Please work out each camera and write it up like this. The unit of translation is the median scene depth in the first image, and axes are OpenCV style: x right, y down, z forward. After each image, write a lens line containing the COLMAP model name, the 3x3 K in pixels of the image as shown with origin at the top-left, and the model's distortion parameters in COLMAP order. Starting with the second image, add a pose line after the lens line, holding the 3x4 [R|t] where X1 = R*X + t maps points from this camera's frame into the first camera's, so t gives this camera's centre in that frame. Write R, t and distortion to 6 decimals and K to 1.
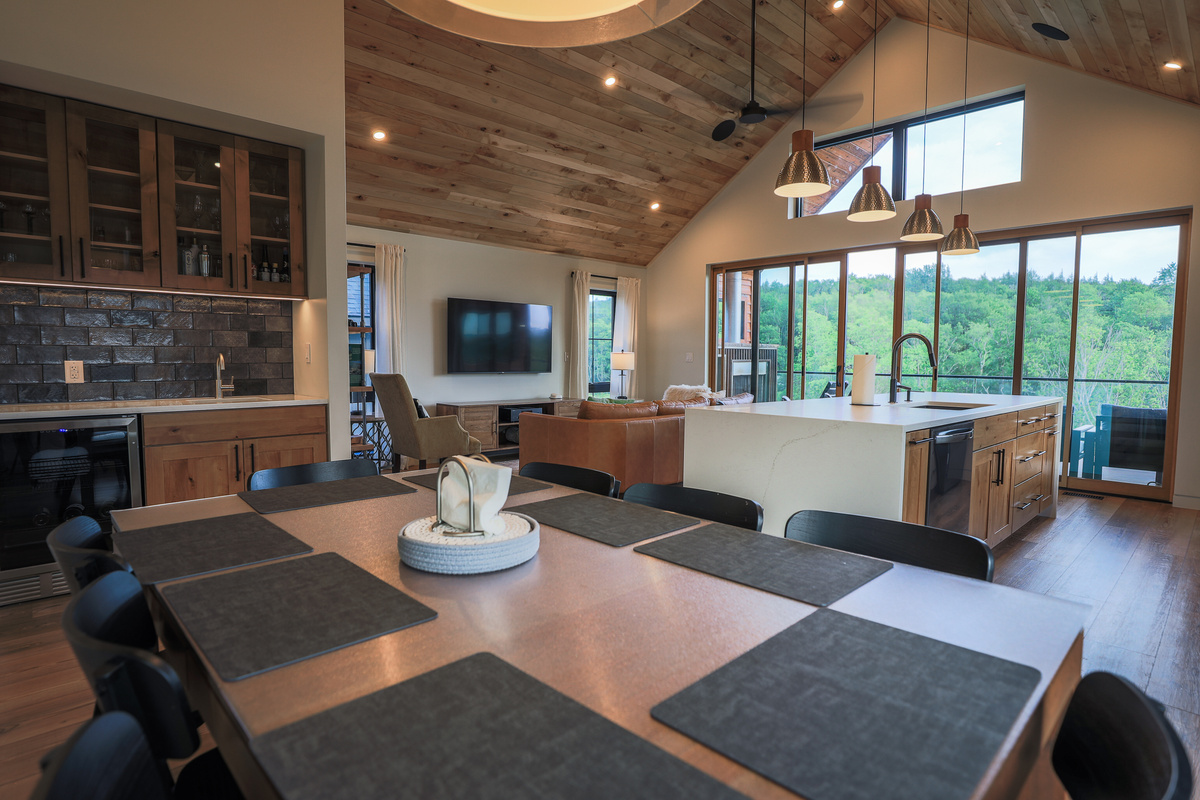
lens RADIAL K [[624.1, 0, 600.0], [0, 624.1, 400.0], [0, 0, 1]] dist [-0.043941, 0.016414]
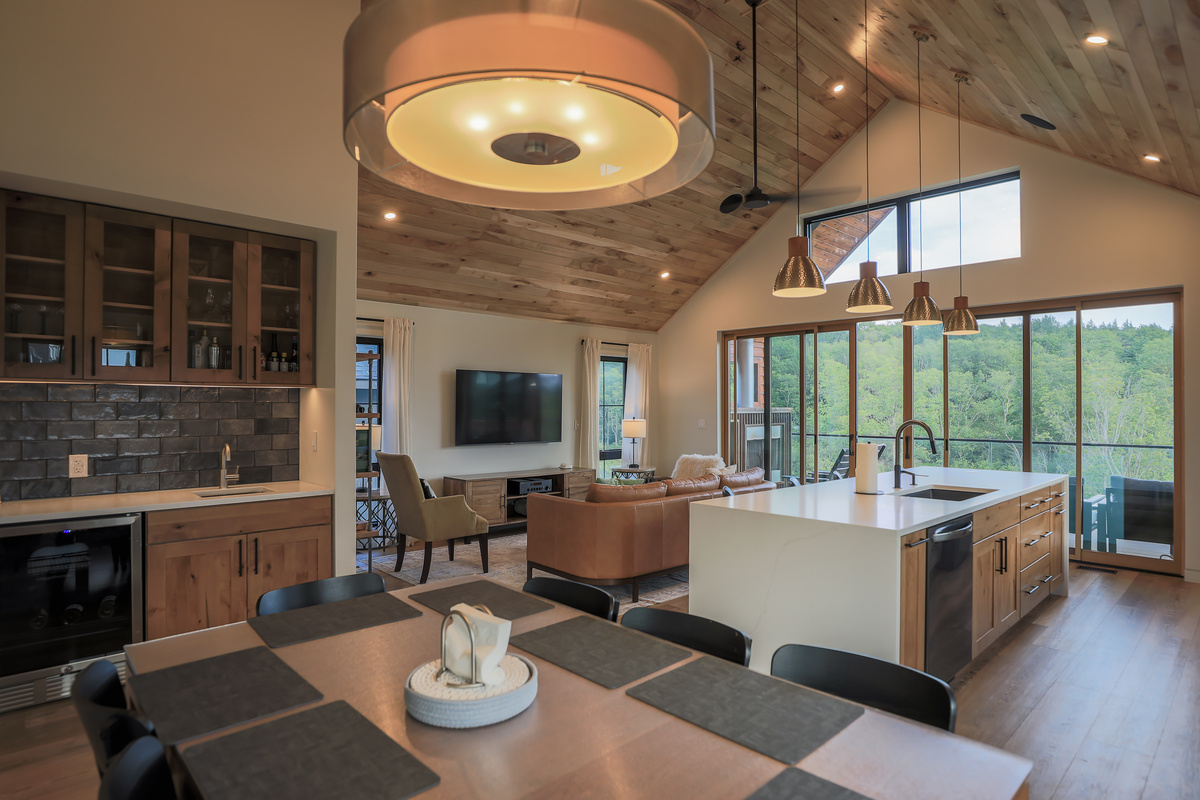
lens RADIAL K [[646.6, 0, 626.7], [0, 646.6, 401.4], [0, 0, 1]] dist [-0.043503, 0.014744]
pose [[0.999813, -0.004584, 0.018790, 0.010549], [0.006016, 0.997021, -0.076898, -0.049217], [-0.018382, 0.076996, 0.996862, -0.038530]]
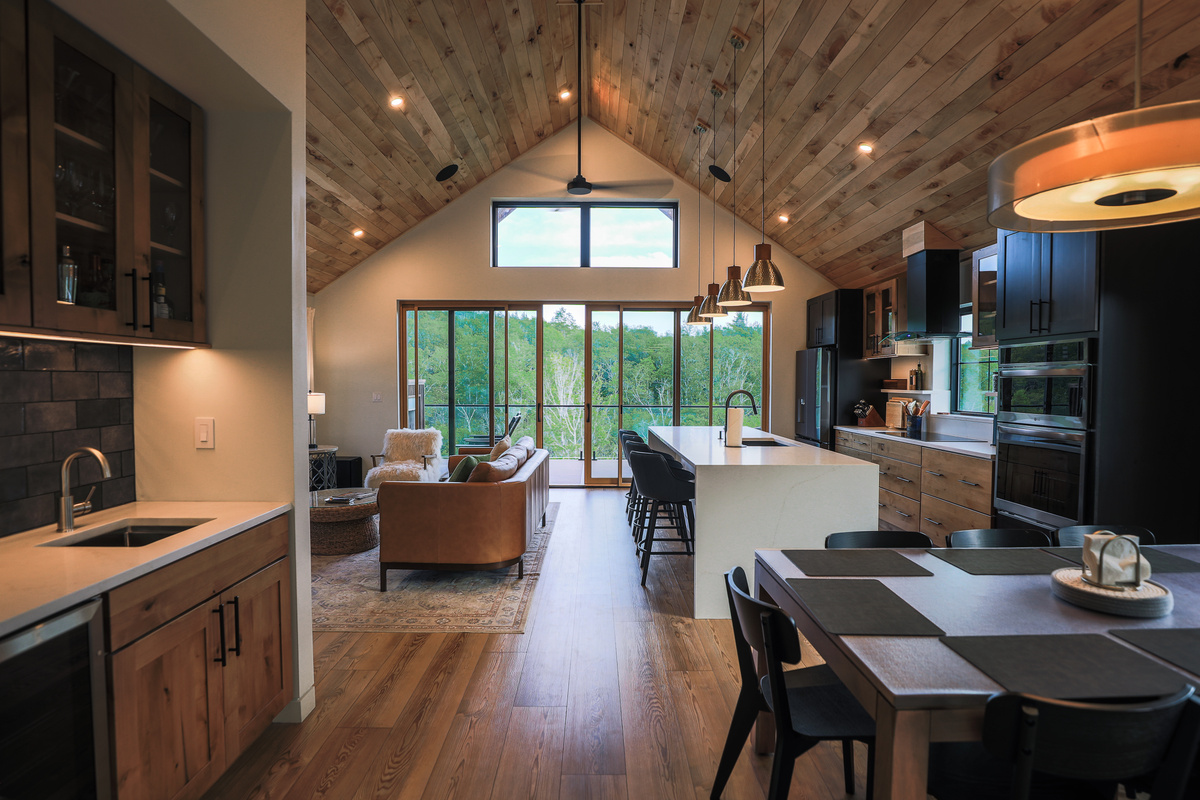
lens RADIAL K [[612.9, 0, 600.0], [0, 612.9, 400.0], [0, 0, 1]] dist [-0.047202, 0.013231]
pose [[0.684680, -0.027896, 0.728310, -0.555574], [0.050695, 0.998670, -0.009407, -0.072201], [-0.727079, 0.043363, 0.685183, 0.251102]]
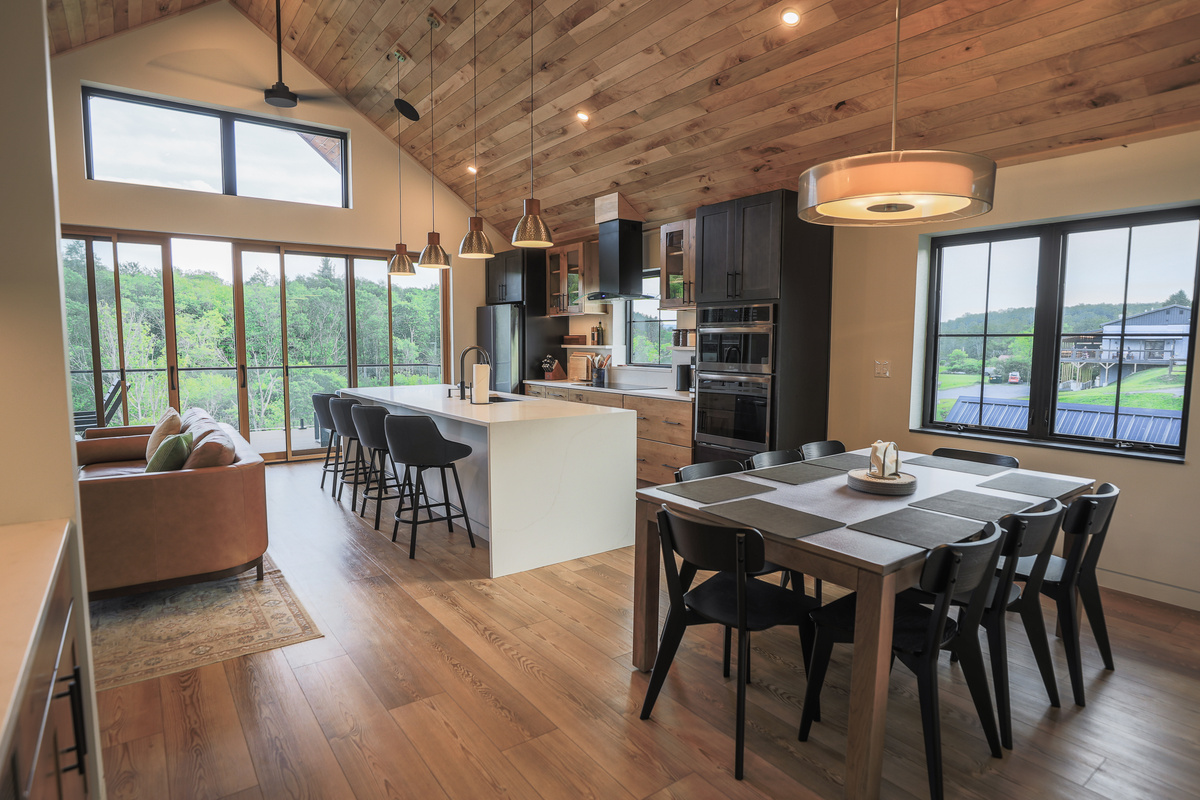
lens RADIAL K [[638.9, 0, 600.0], [0, 638.9, 400.0], [0, 0, 1]] dist [-0.048353, 0.017280]
pose [[0.124172, -0.100474, 0.987161, -0.665732], [0.062526, 0.993675, 0.093273, -0.083650], [-0.990289, 0.050141, 0.129669, 0.460633]]
